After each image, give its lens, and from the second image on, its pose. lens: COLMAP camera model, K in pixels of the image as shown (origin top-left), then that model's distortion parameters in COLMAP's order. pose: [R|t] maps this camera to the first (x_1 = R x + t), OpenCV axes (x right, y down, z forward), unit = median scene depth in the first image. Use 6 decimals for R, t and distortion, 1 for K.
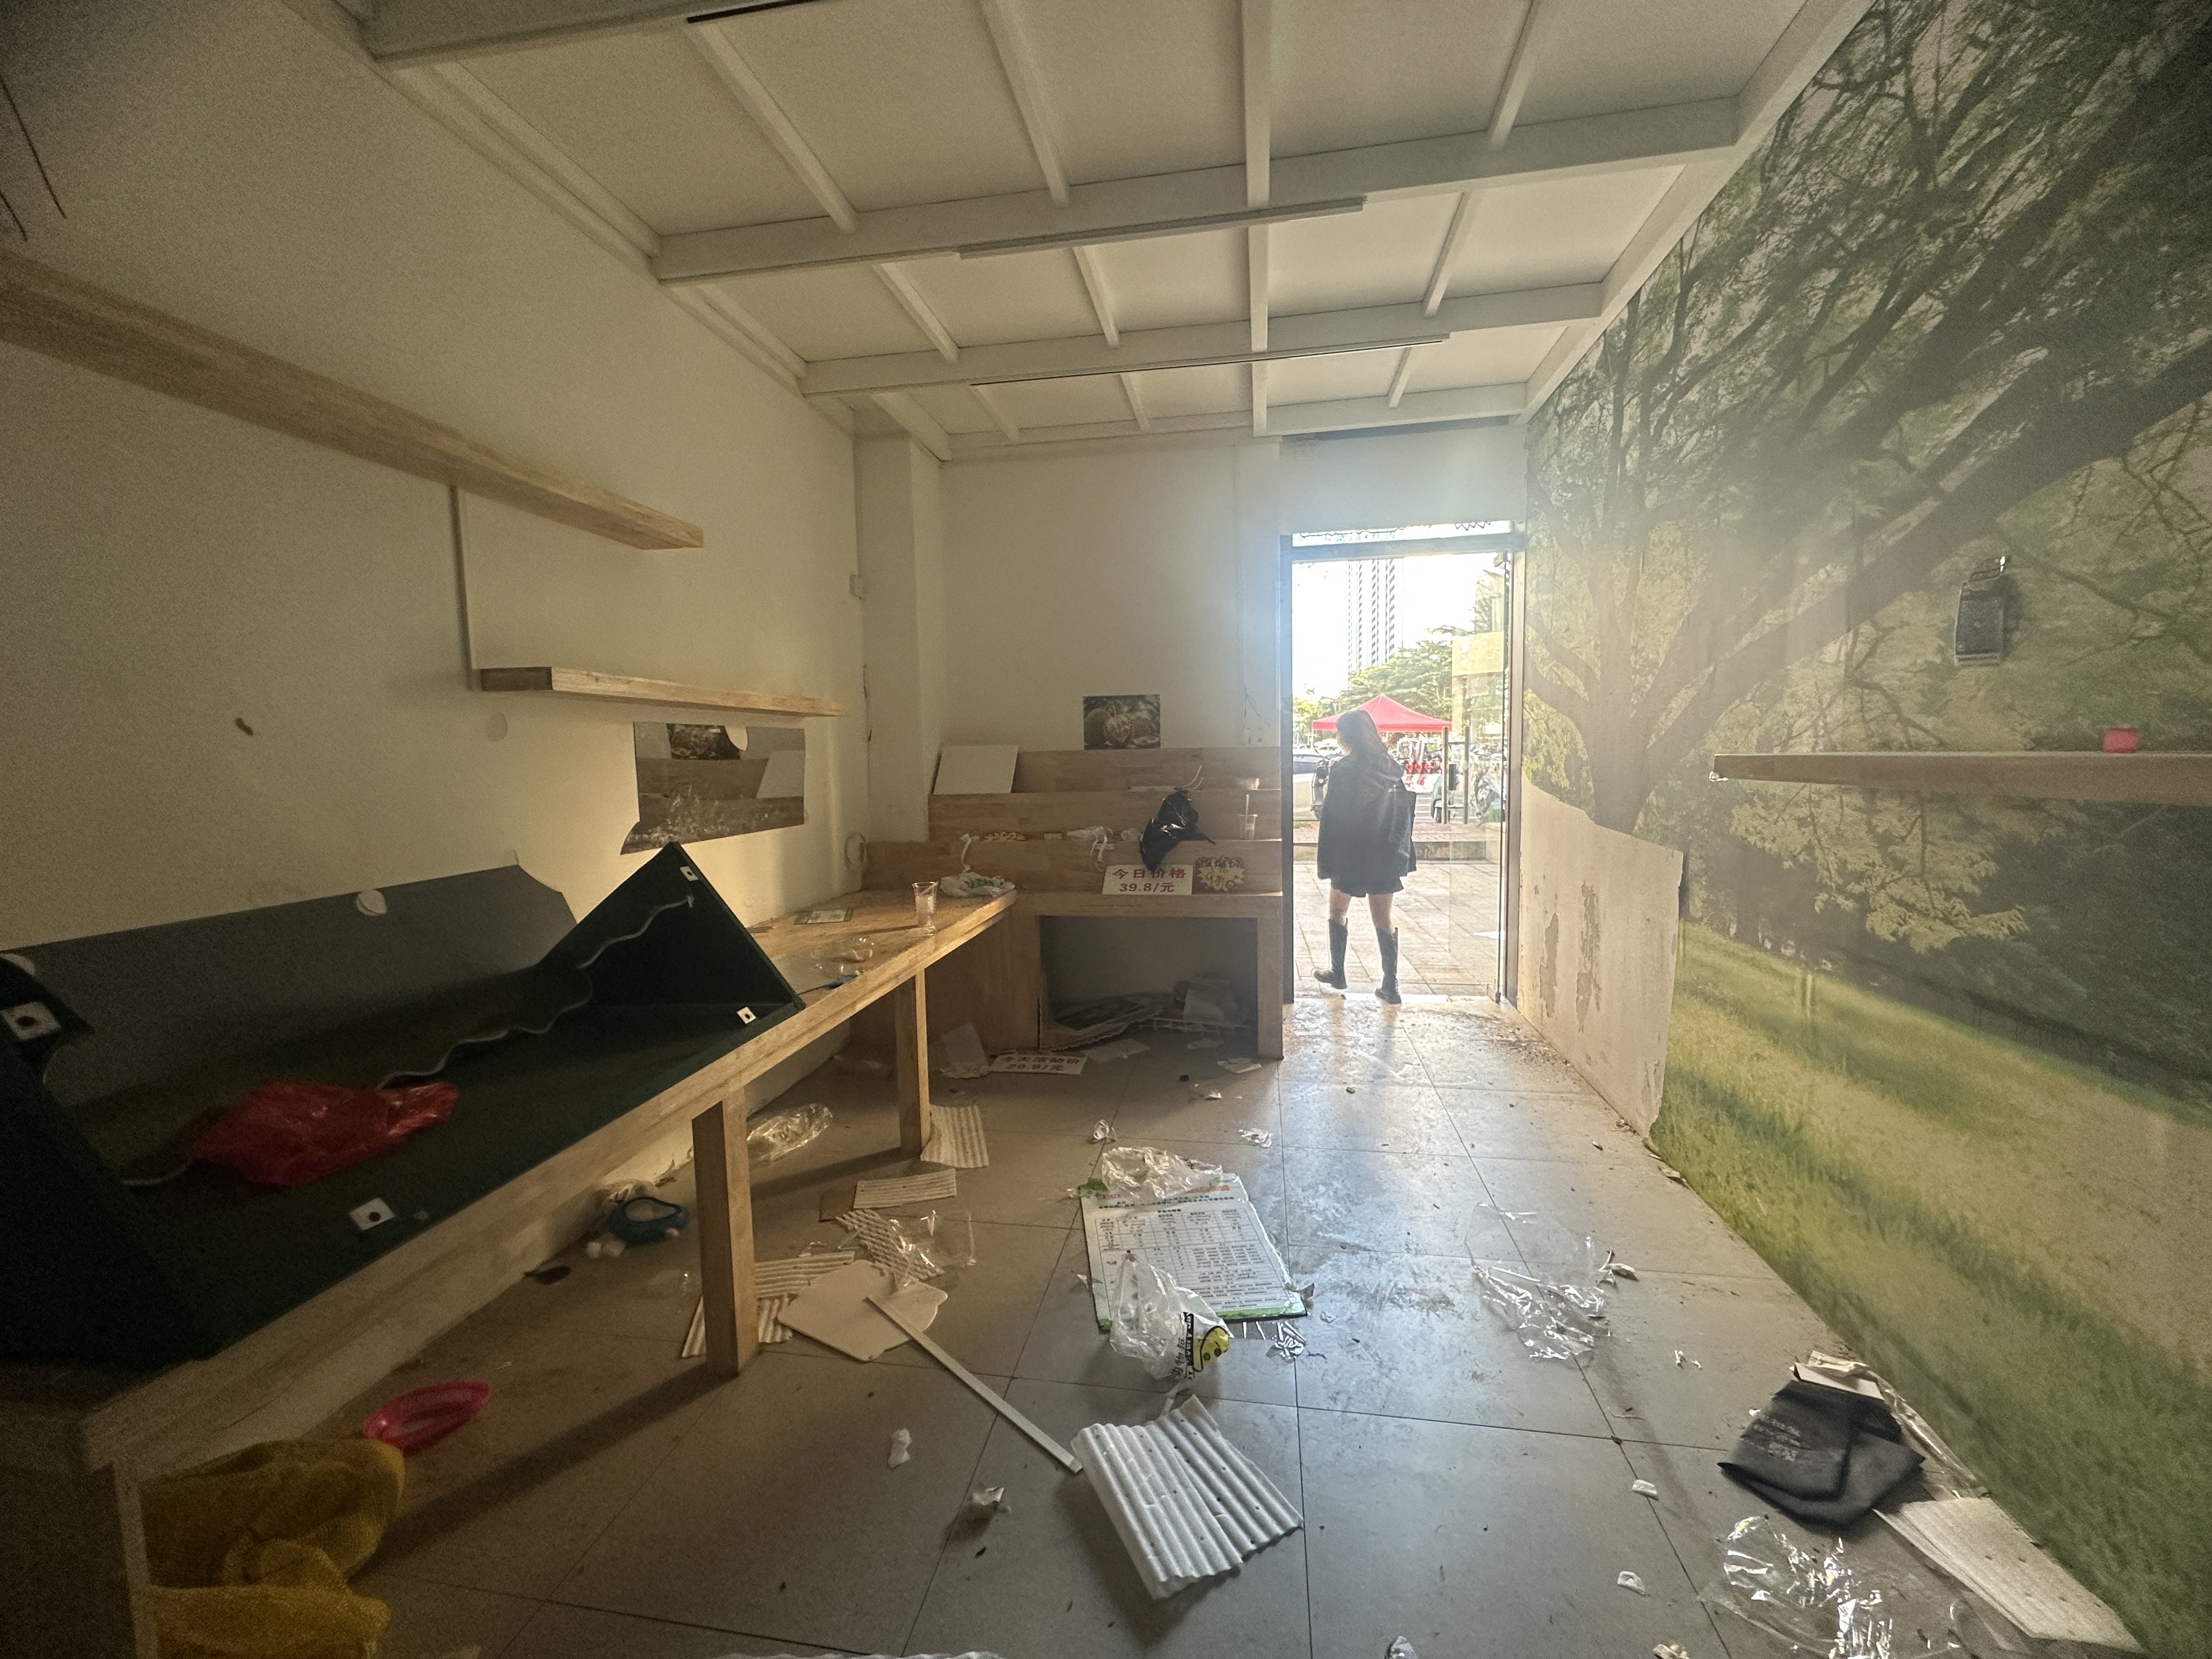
lens RADIAL K [[879.5, 0, 1106.0], [0, 879.5, 829.5], [0, 0, 1]] dist [-0.001287, -0.000079]
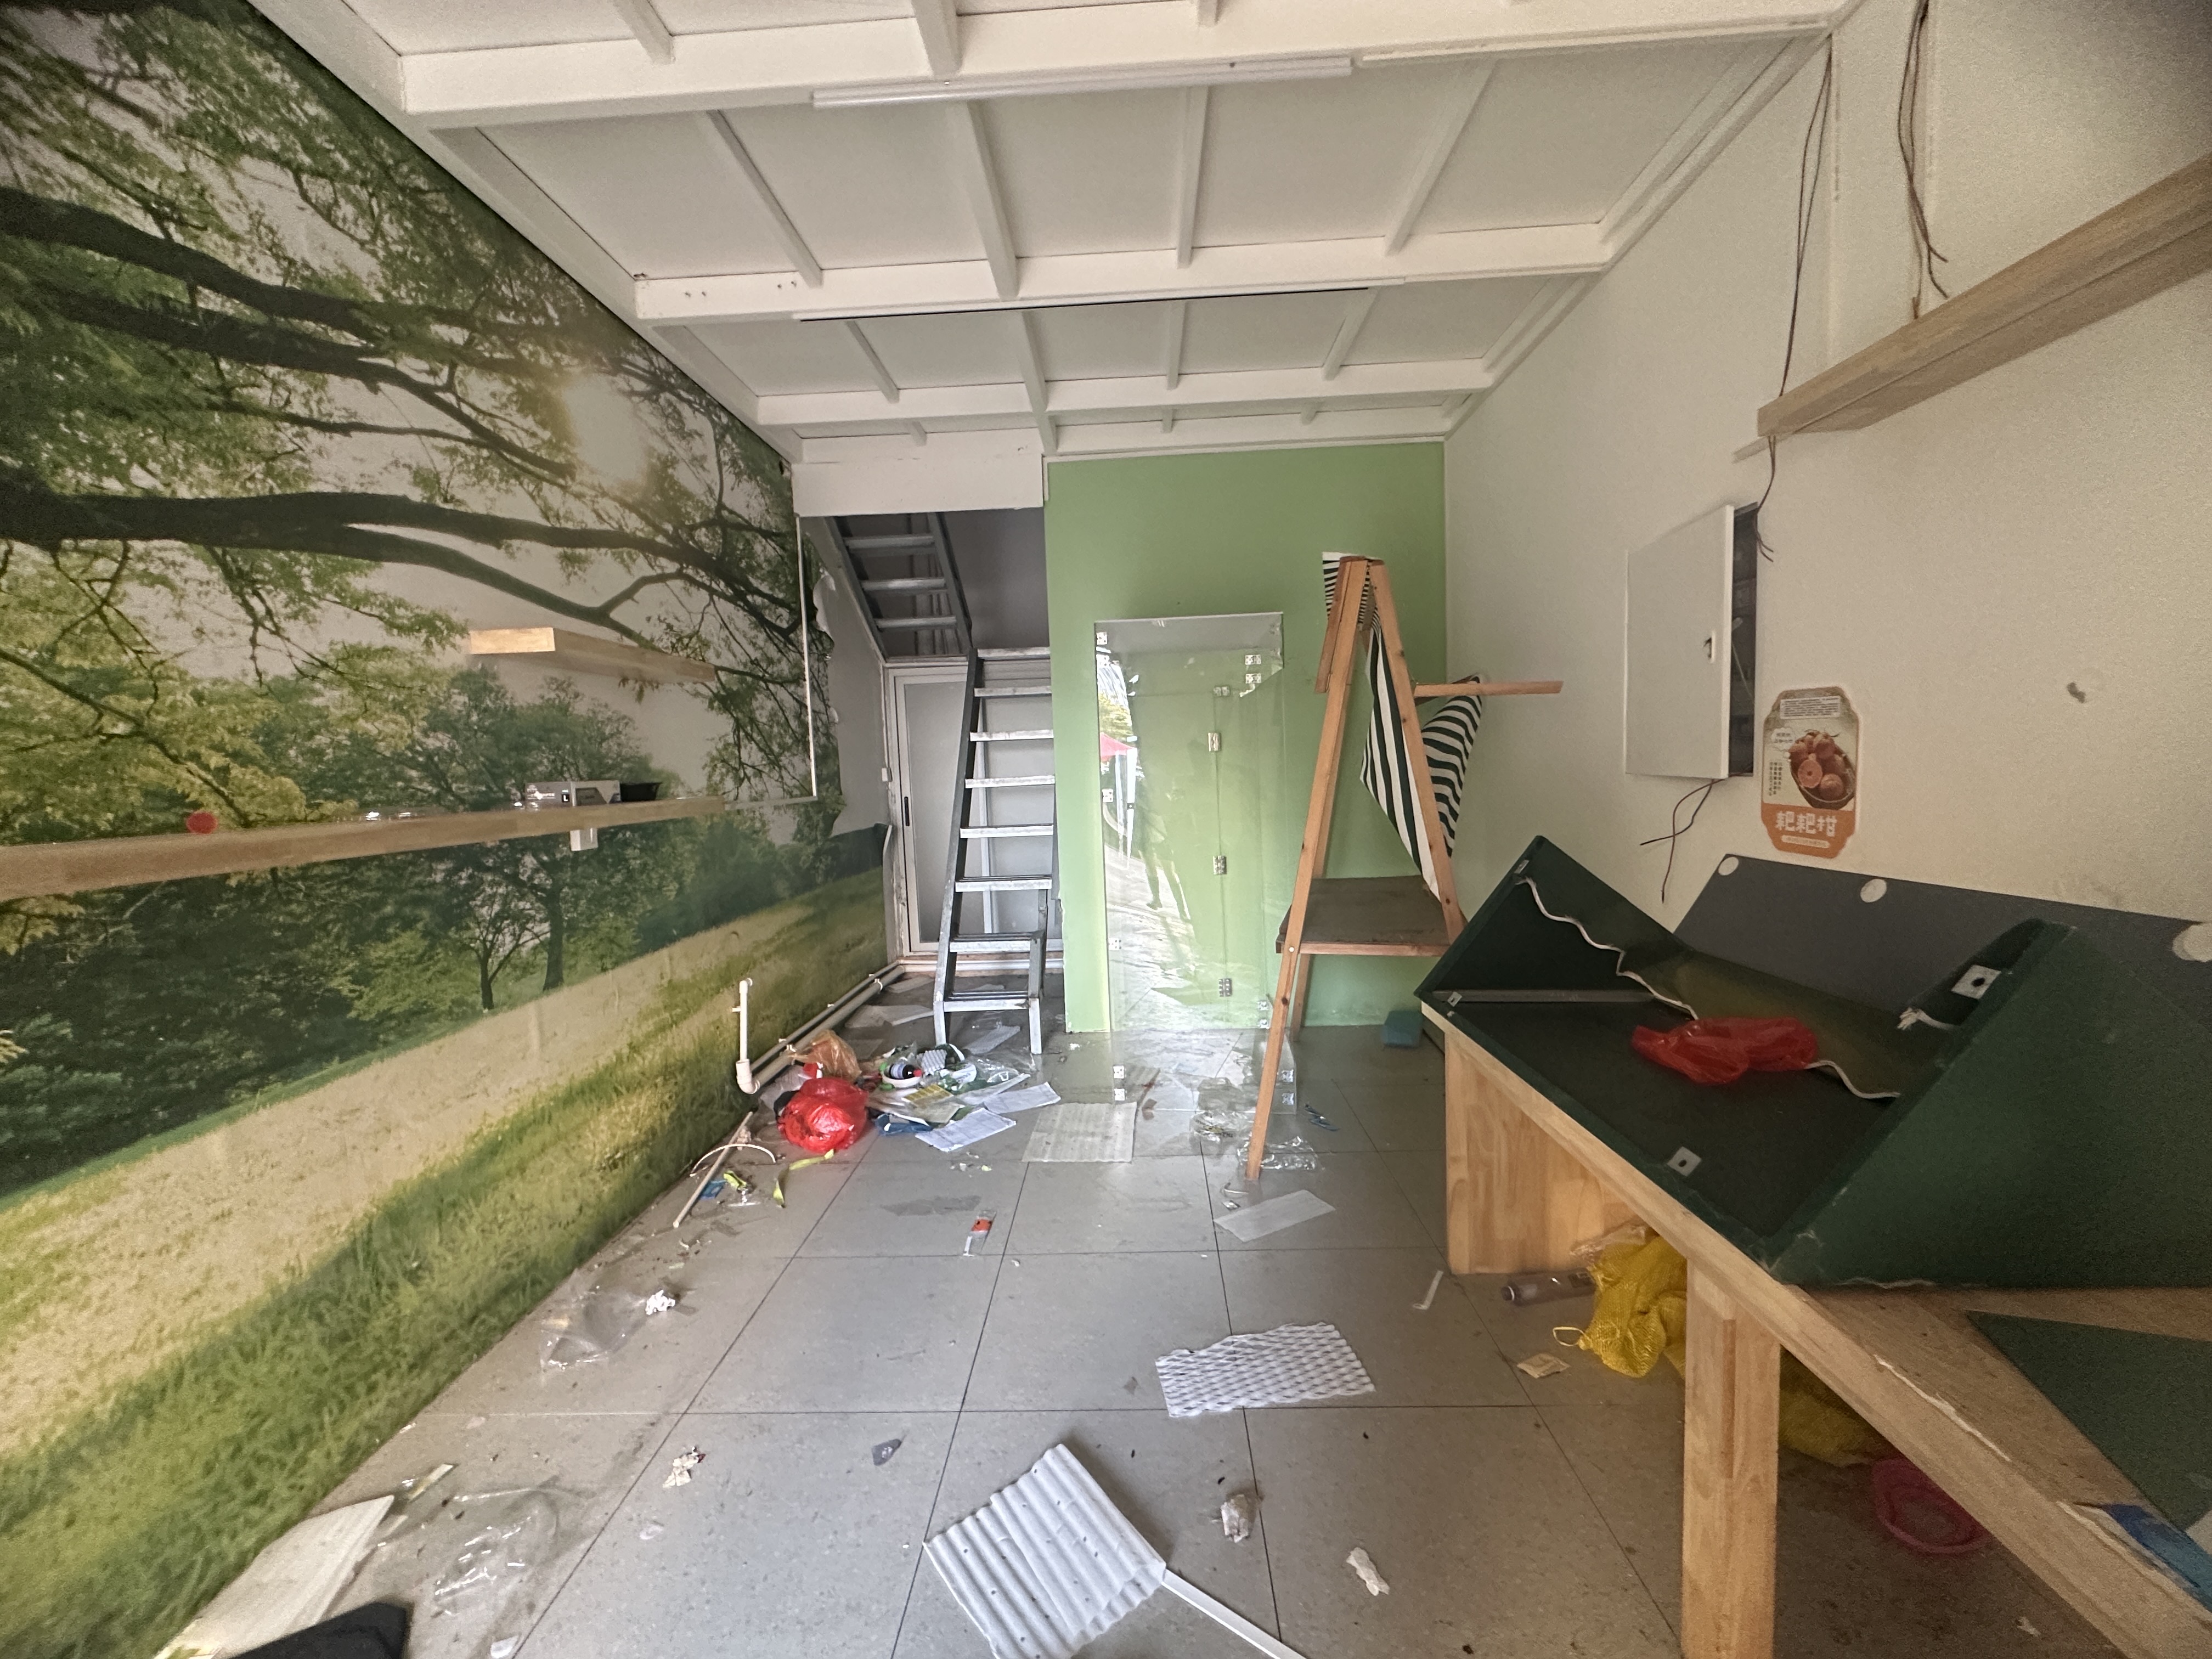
lens RADIAL K [[879.5, 0, 1106.0], [0, 879.5, 829.5], [0, 0, 1]] dist [-0.001287, -0.000079]
pose [[-0.989503, 0.068857, -0.127054, 0.103146], [0.047979, 0.985850, 0.160618, -0.215981], [0.136316, 0.152836, -0.978805, 2.229269]]
